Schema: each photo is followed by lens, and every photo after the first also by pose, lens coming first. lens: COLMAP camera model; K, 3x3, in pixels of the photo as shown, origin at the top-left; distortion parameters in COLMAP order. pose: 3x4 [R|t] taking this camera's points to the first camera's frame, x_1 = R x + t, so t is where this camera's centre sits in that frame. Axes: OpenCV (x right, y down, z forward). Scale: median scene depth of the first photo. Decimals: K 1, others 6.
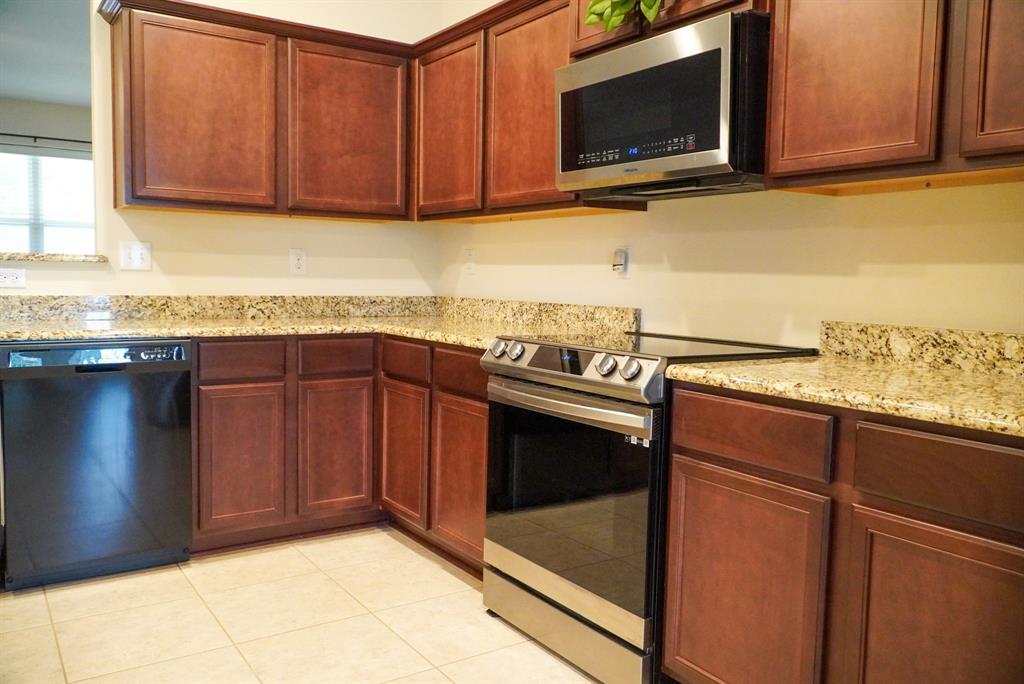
lens RADIAL K [[813.5, 0, 511.4], [0, 813.5, 339.6], [0, 0, 1]] dist [0.017287, -0.006869]
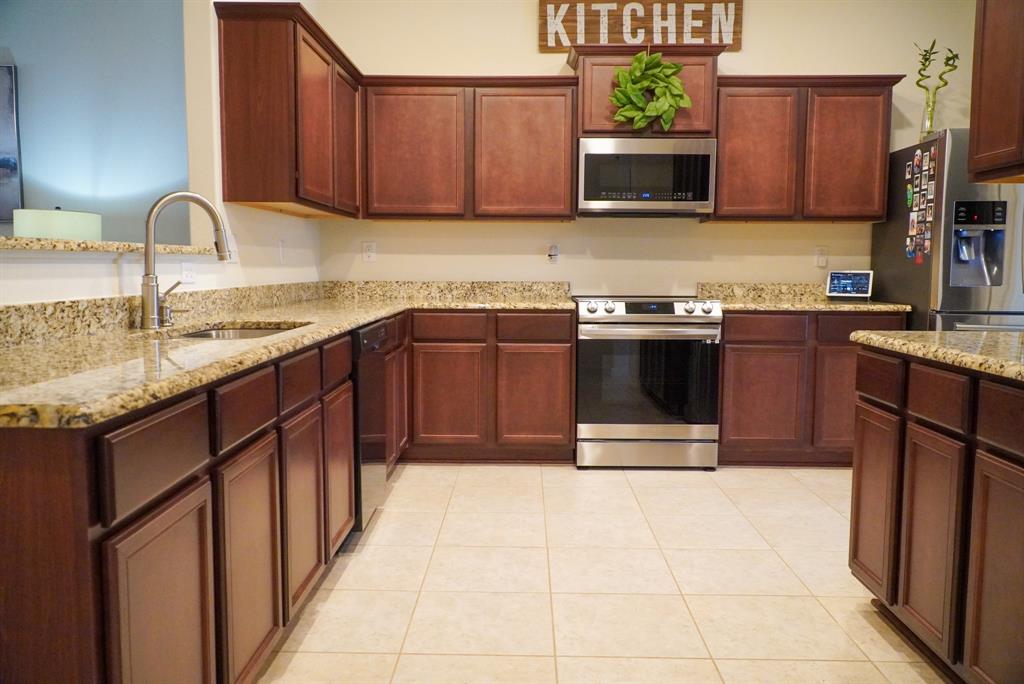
lens RADIAL K [[813.5, 0, 509.2], [0, 813.5, 341.9], [0, 0, 1]] dist [0.017287, -0.006869]
pose [[0.569588, -0.094329, 0.816500, -1.211772], [0.070826, 0.995330, 0.065581, -0.031949], [-0.818873, 0.020475, 0.573609, 0.148085]]
